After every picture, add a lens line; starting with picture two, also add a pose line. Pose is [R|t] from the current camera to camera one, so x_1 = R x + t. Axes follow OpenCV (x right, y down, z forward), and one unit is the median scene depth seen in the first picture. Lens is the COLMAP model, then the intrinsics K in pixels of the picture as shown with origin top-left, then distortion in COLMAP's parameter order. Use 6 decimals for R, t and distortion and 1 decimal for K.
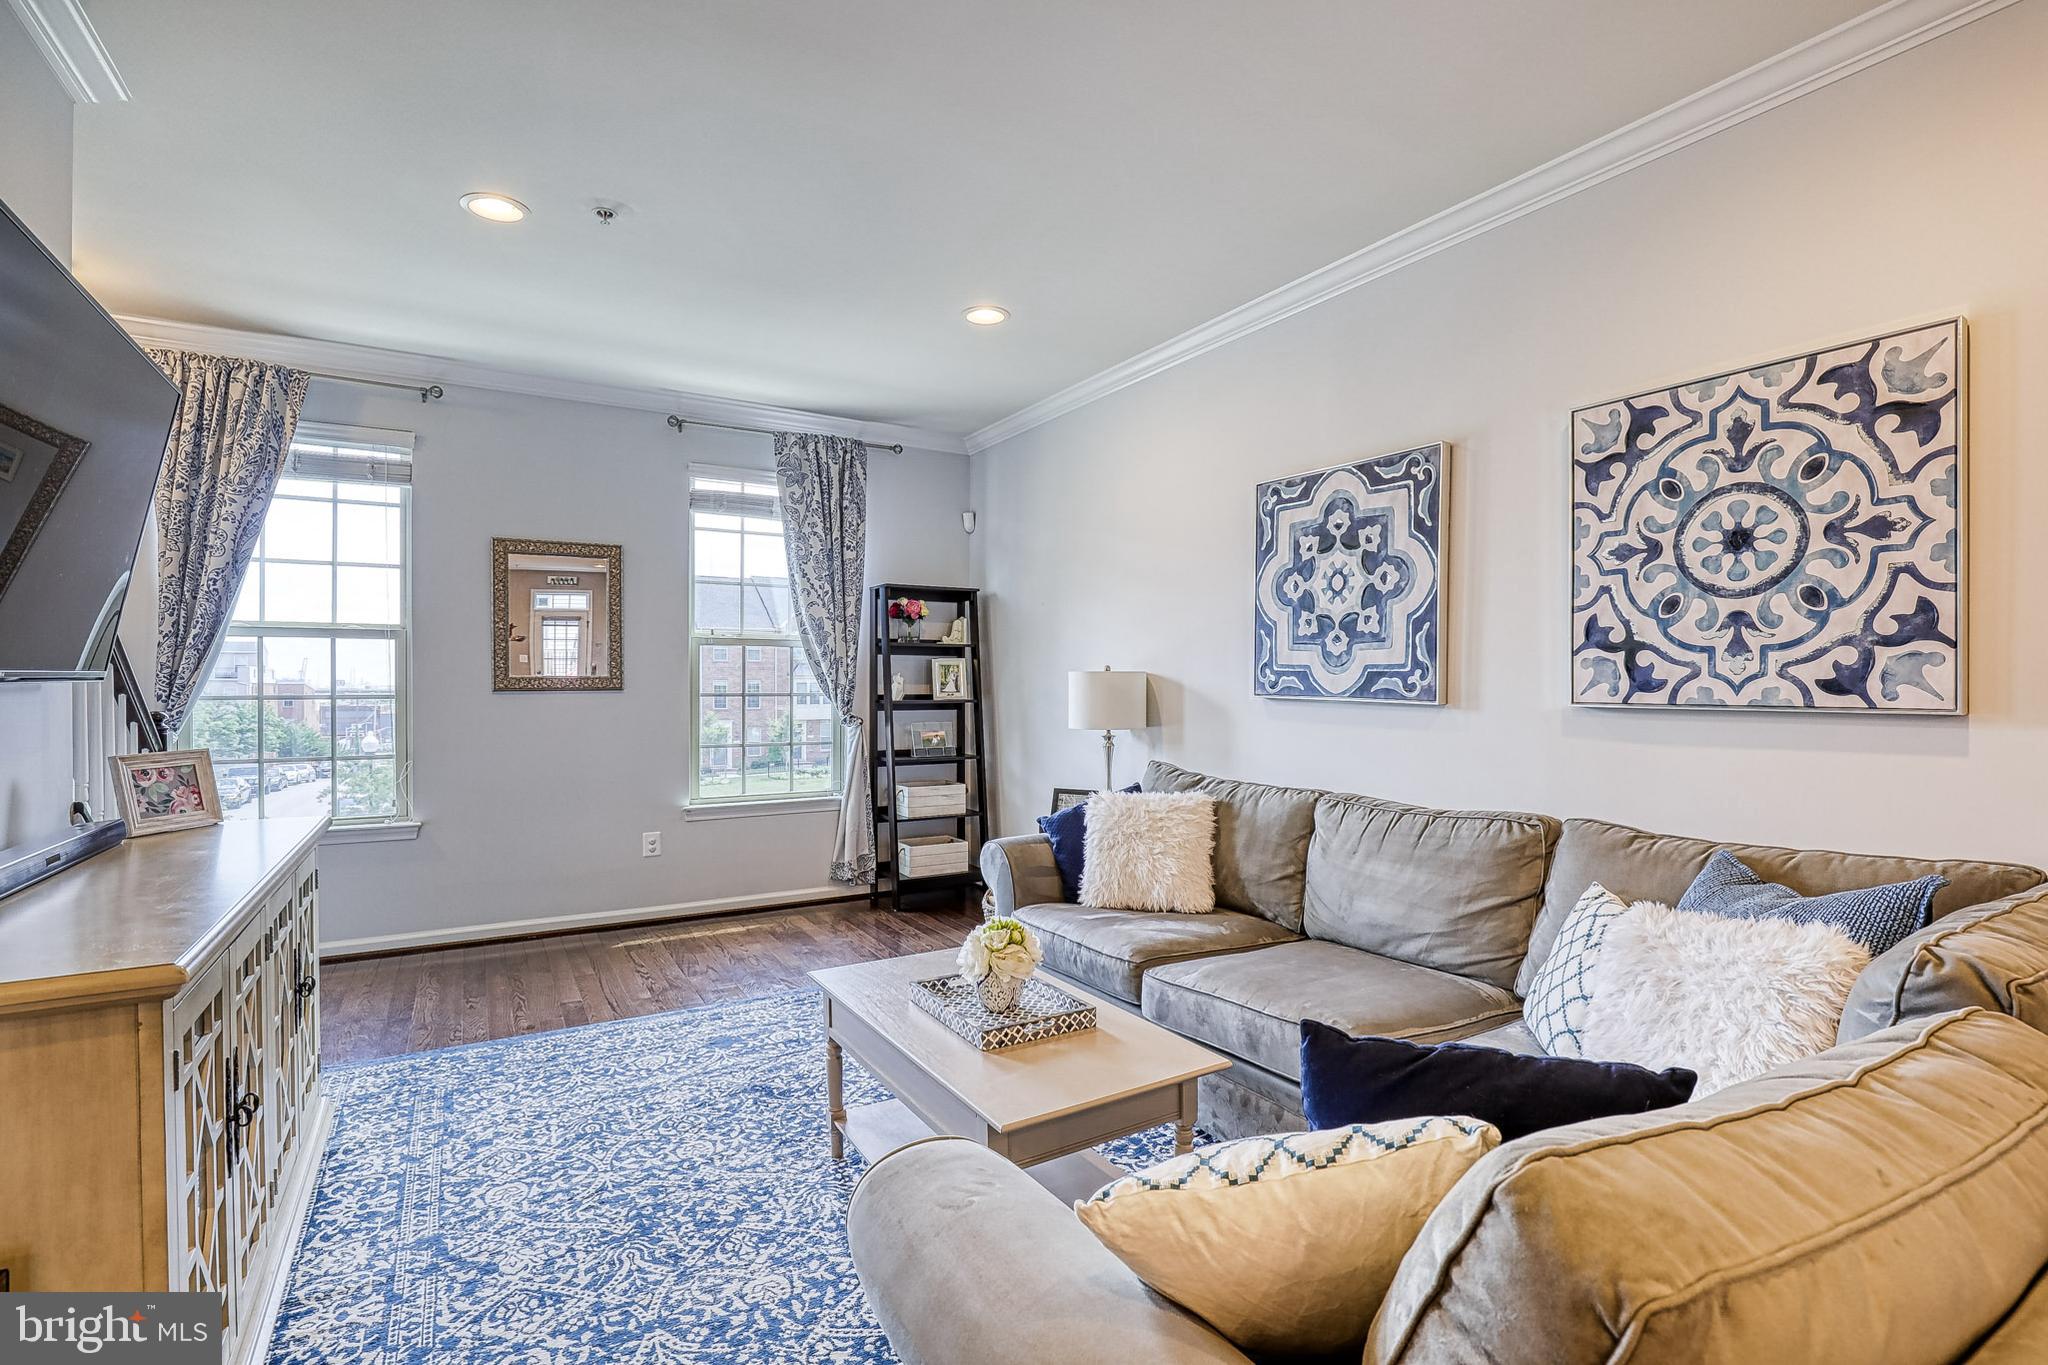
lens RADIAL K [[971.1, 0, 1024.0], [0, 971.1, 682.5], [0, 0, 1]] dist [-0.000456, -0.000202]
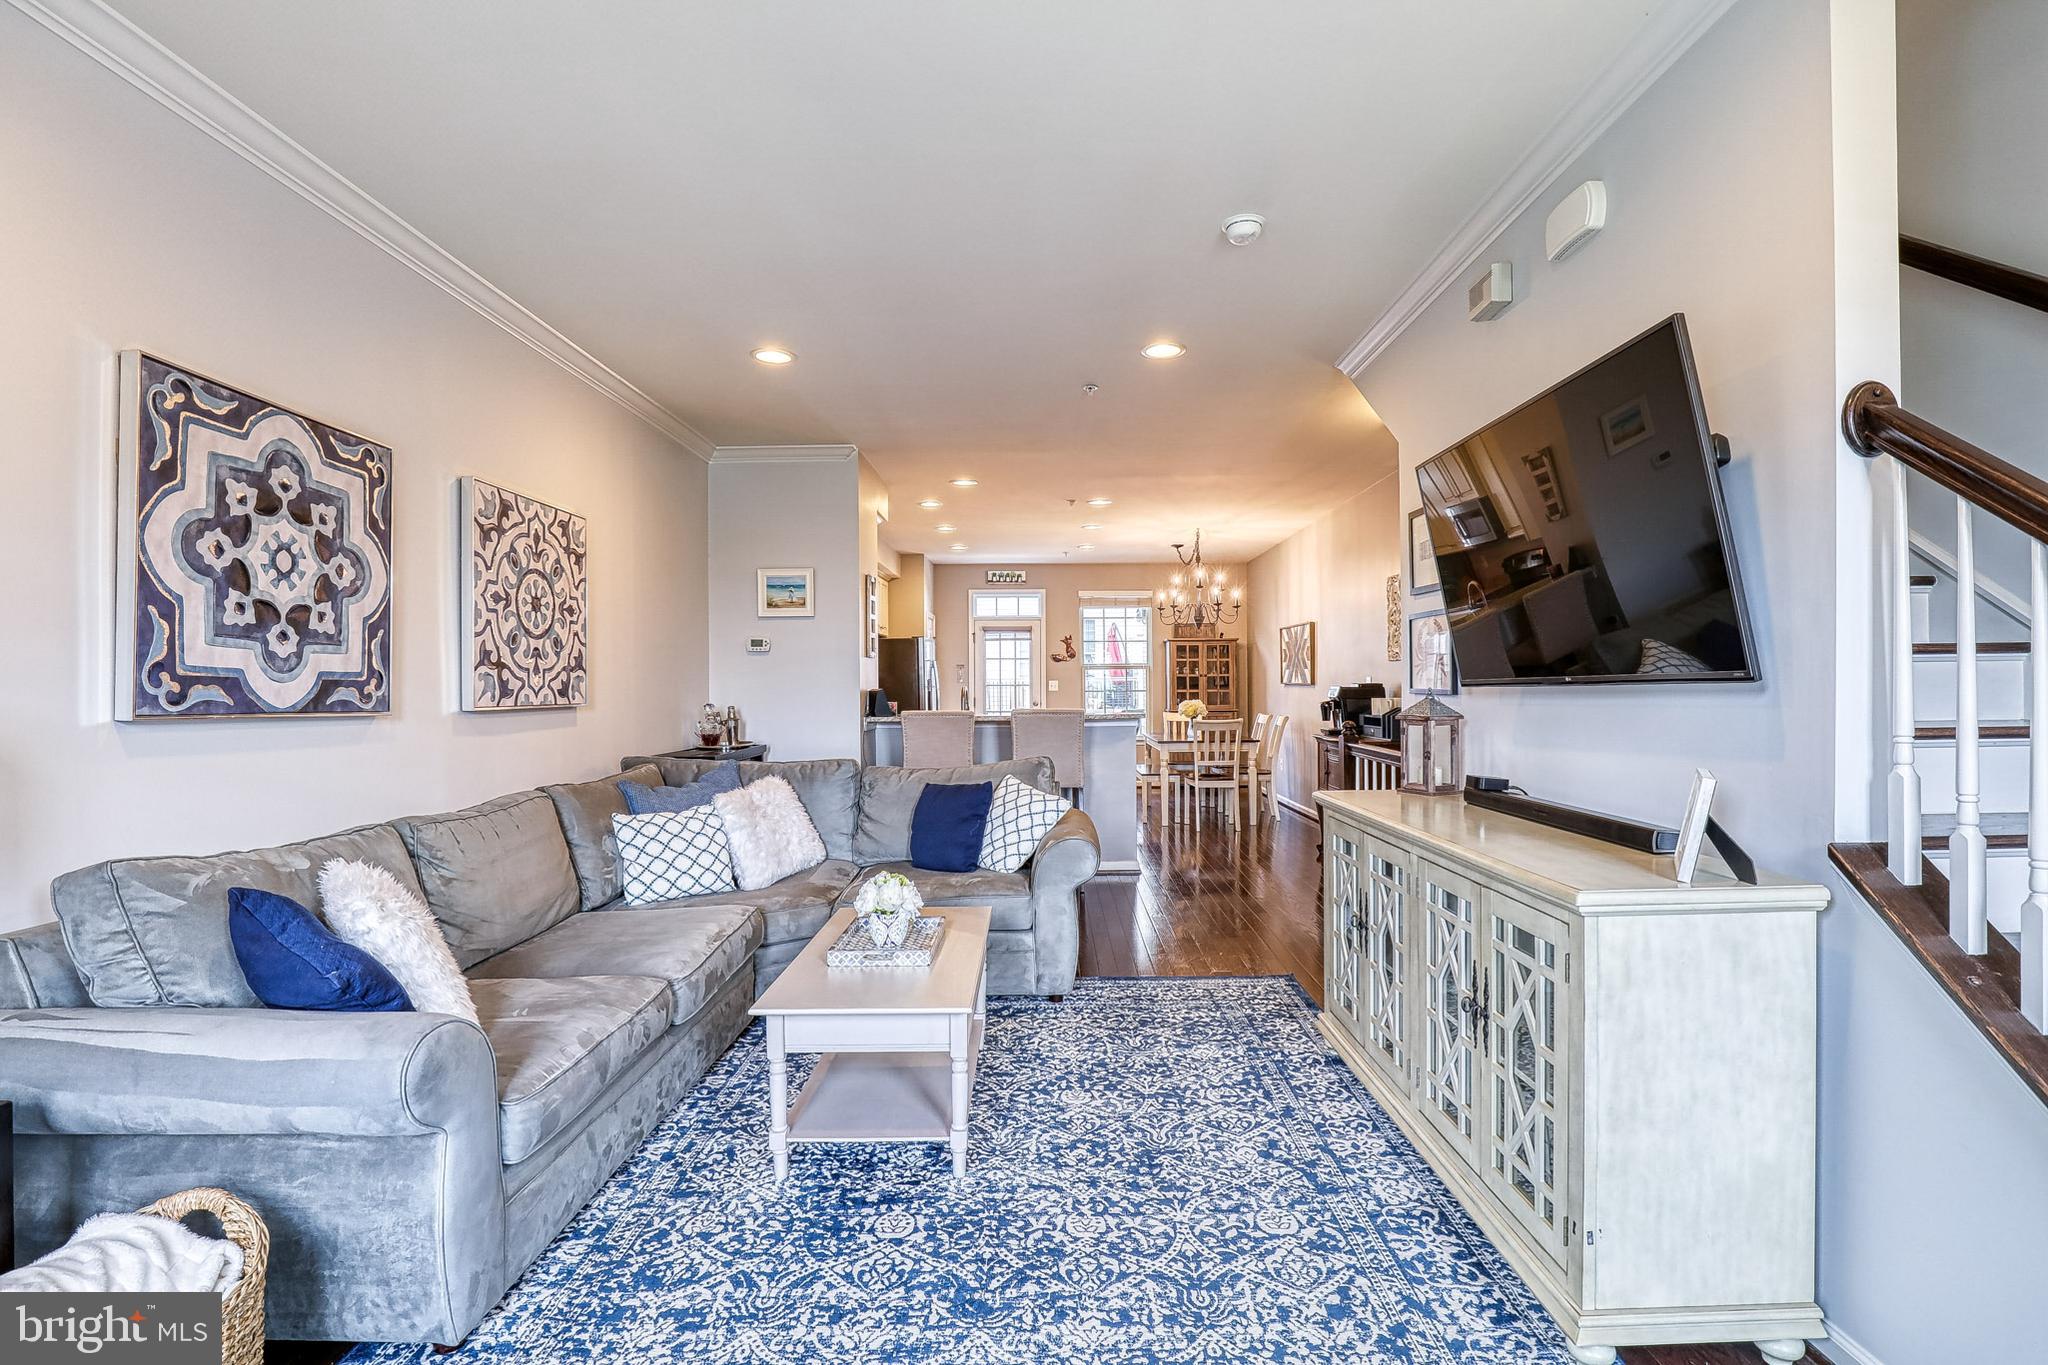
lens RADIAL K [[971.1, 0, 1024.0], [0, 971.1, 682.5], [0, 0, 1]] dist [-0.000456, -0.000202]
pose [[-0.851661, 0.000115, 0.524093, -0.590633], [-0.001533, 0.999995, -0.002710, -0.007900], [-0.524091, -0.003111, -0.851657, 1.406261]]
